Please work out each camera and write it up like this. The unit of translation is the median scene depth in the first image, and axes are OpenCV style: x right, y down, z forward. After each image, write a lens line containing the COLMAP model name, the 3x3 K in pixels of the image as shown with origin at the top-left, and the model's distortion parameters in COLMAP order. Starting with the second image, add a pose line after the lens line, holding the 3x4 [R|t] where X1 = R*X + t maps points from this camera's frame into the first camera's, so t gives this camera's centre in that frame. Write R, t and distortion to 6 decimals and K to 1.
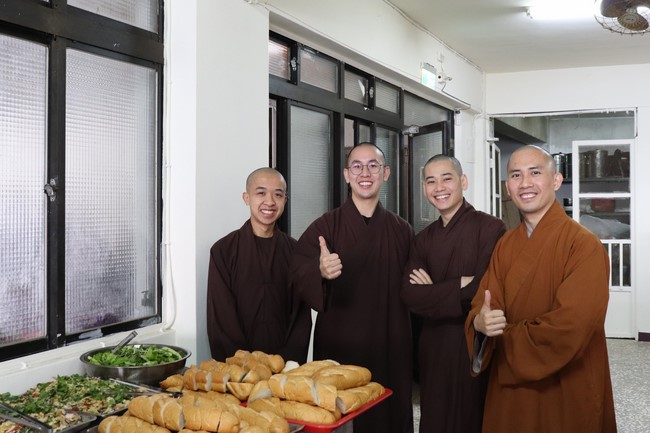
lens RADIAL K [[541.6, 0, 325.0], [0, 541.6, 216.5], [0, 0, 1]] dist [-0.133445, 0.108794]
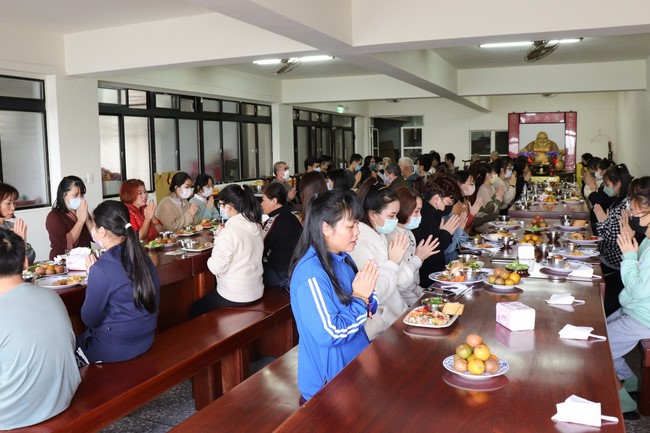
lens RADIAL K [[541.6, 0, 325.0], [0, 541.6, 216.5], [0, 0, 1]] dist [-0.133445, 0.108794]
pose [[0.998994, -0.020058, 0.040112, -0.026282], [0.016103, 0.995192, 0.096611, 0.045133], [-0.041857, -0.095868, 0.994514, -2.214177]]
